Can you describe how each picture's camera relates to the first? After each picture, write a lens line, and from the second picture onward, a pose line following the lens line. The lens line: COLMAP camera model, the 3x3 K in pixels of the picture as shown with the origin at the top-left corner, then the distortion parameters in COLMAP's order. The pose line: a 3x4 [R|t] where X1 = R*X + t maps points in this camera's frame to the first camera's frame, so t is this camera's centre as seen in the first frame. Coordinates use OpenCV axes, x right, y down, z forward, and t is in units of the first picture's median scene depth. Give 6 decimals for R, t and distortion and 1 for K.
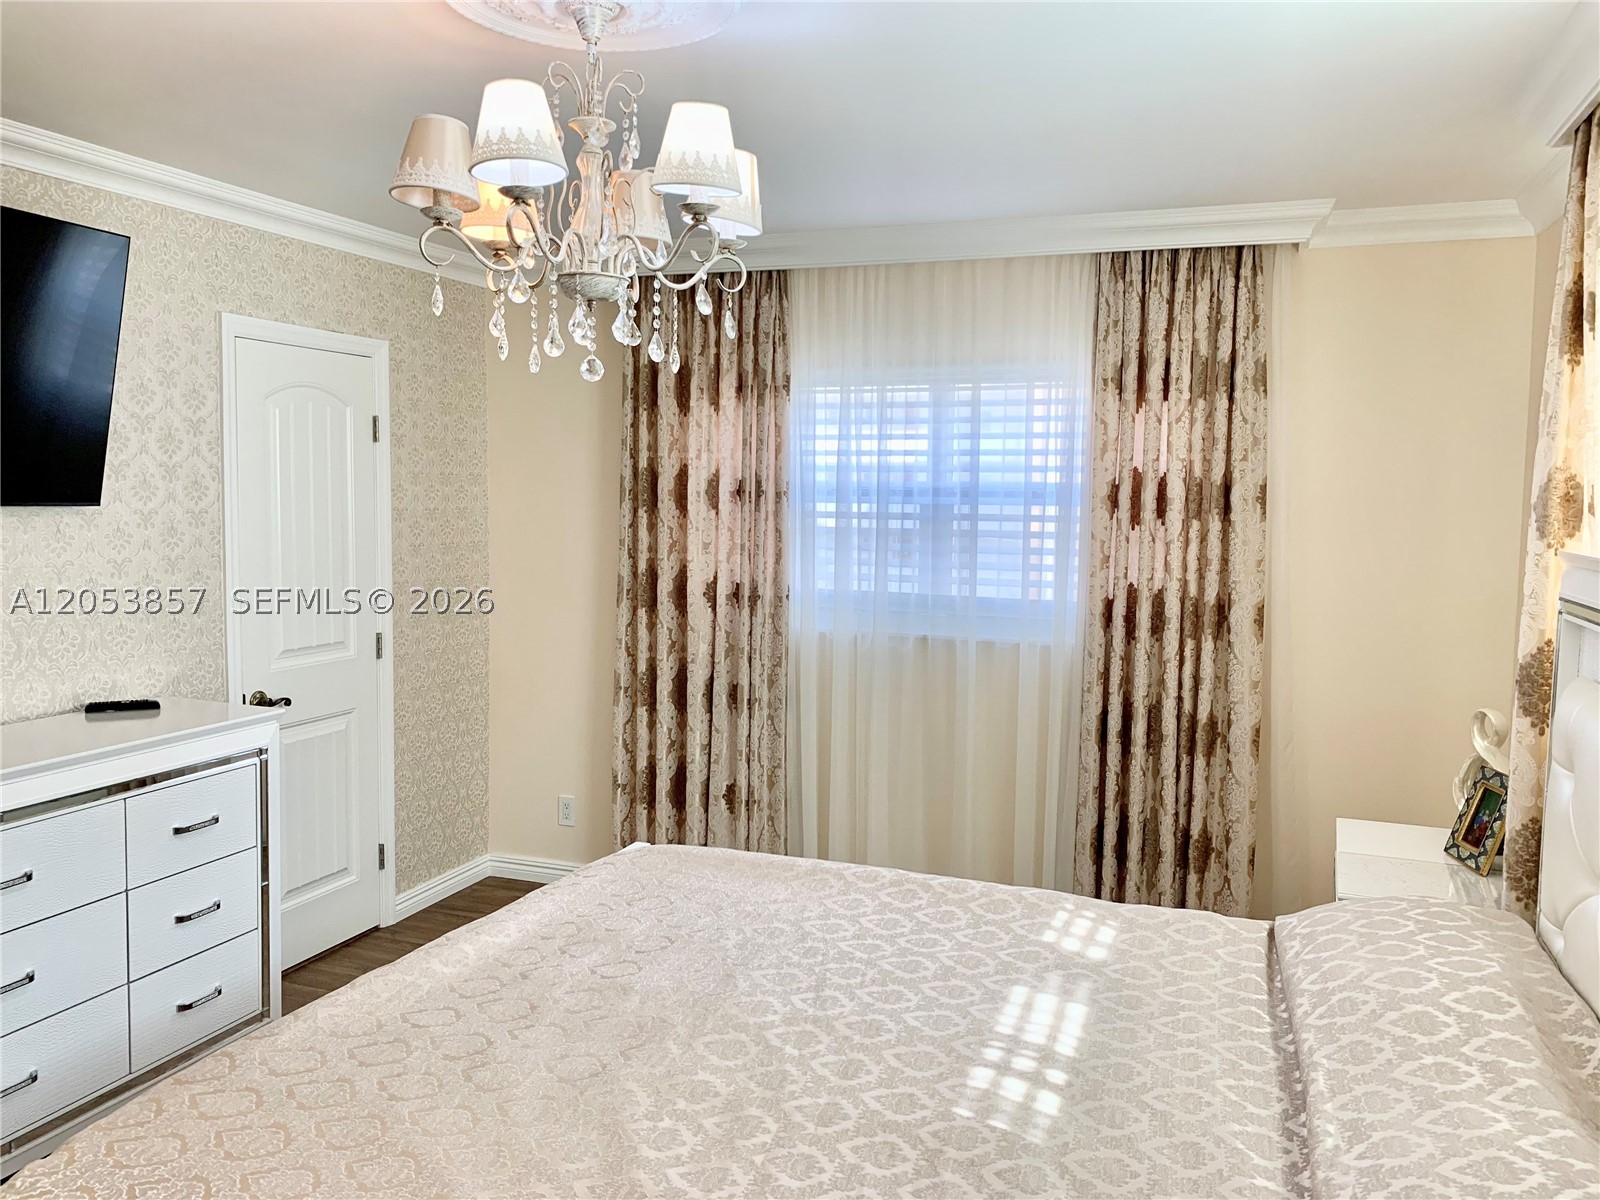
lens RADIAL K [[1238.6, 0, 797.4], [0, 1238.6, 600.8], [0, 0, 1]] dist [0.037787, -0.048808]
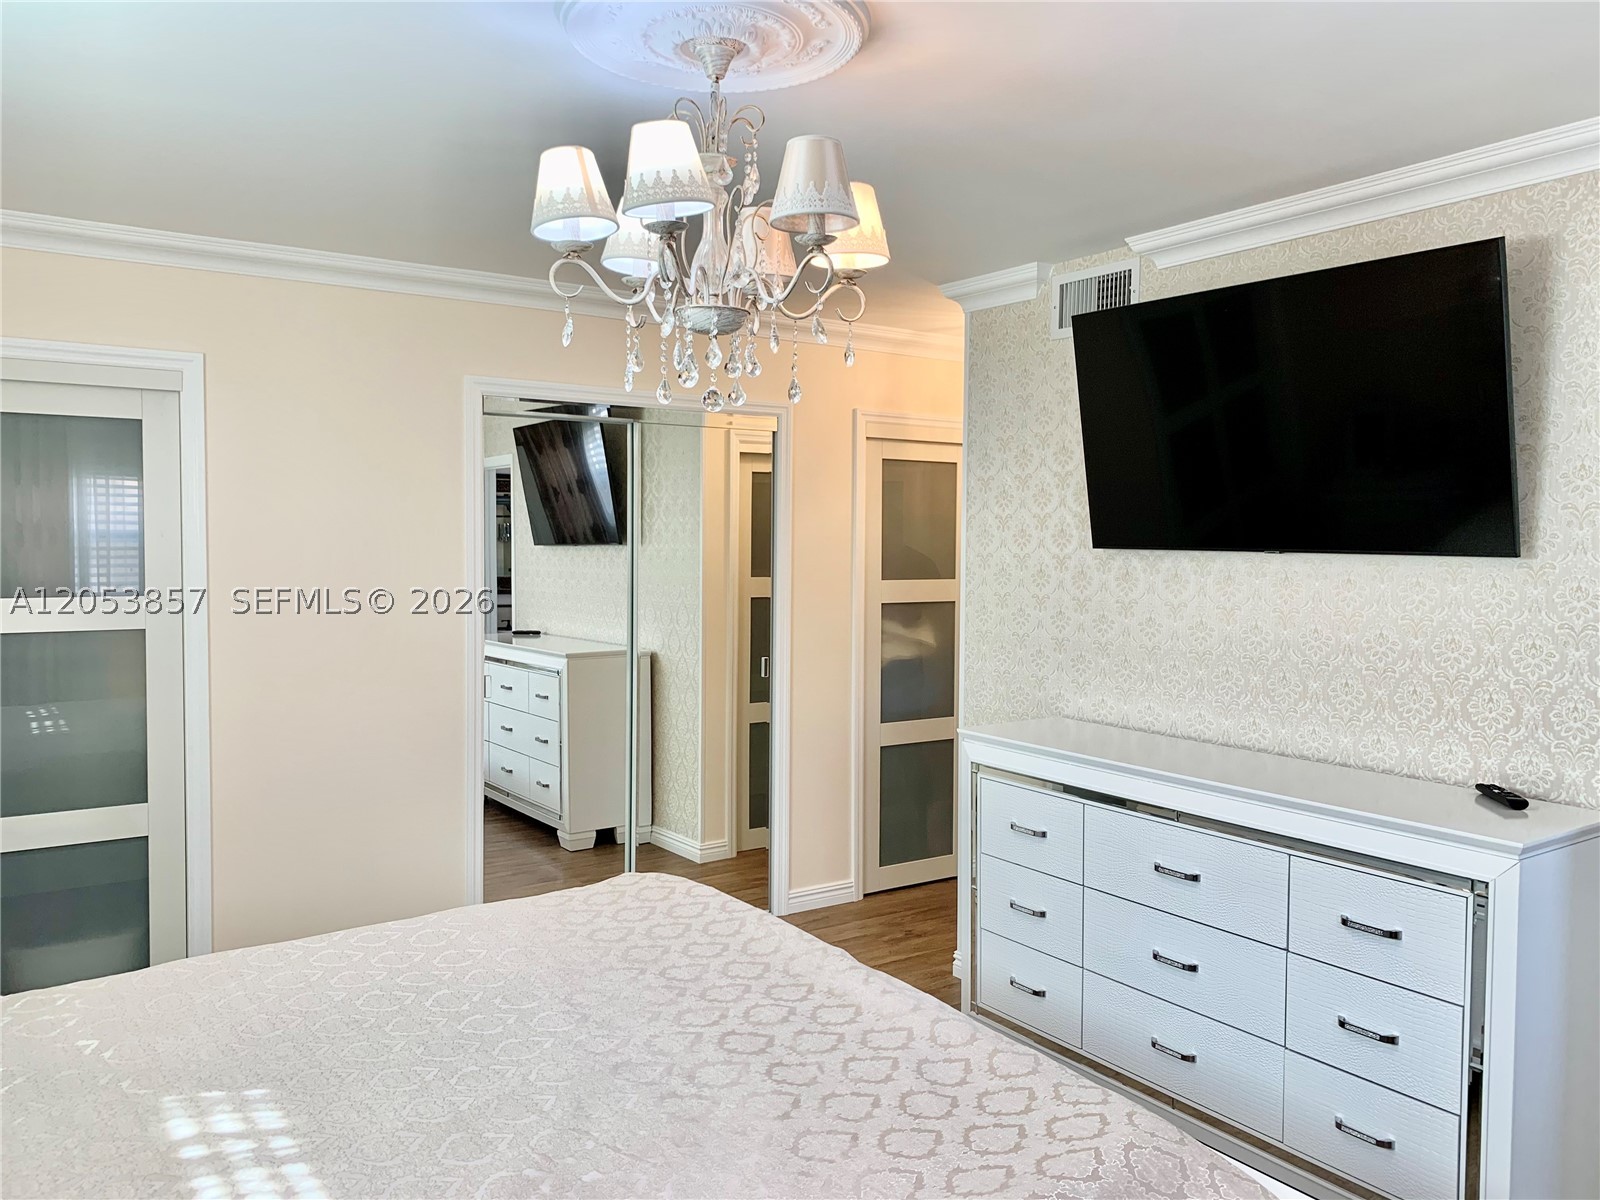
lens RADIAL K [[1238.6, 0, 836.8], [0, 1238.6, 612.5], [0, 0, 1]] dist [0.037787, -0.048808]
pose [[-0.569260, 0.022205, -0.821858, 0.598855], [-0.079552, 0.993457, 0.081943, -0.106071], [0.818300, 0.112027, -0.563769, 1.633850]]
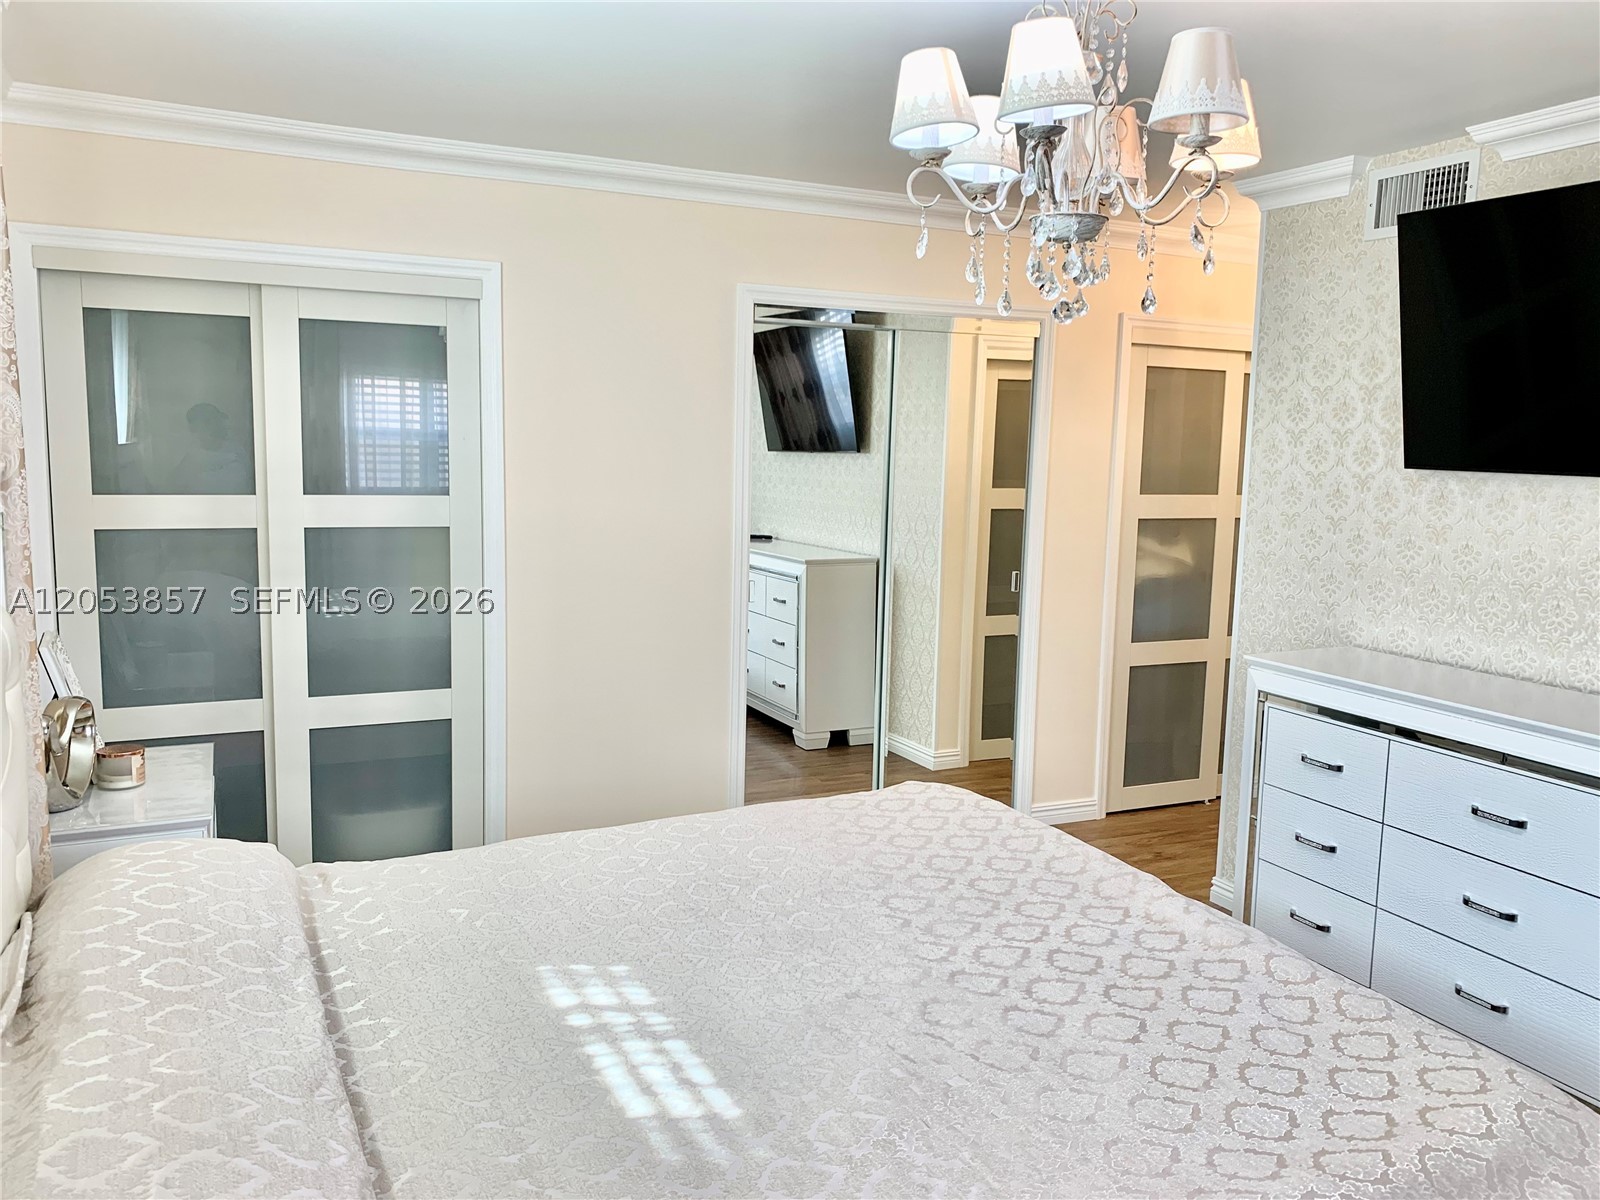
lens RADIAL K [[1238.6, 0, 816.2], [0, 1238.6, 610.4], [0, 0, 1]] dist [0.037787, -0.048808]
pose [[-0.693424, 0.059394, -0.718078, 0.673451], [-0.091803, 0.981192, 0.169808, -0.105287], [0.714658, 0.183670, -0.674929, 1.531661]]
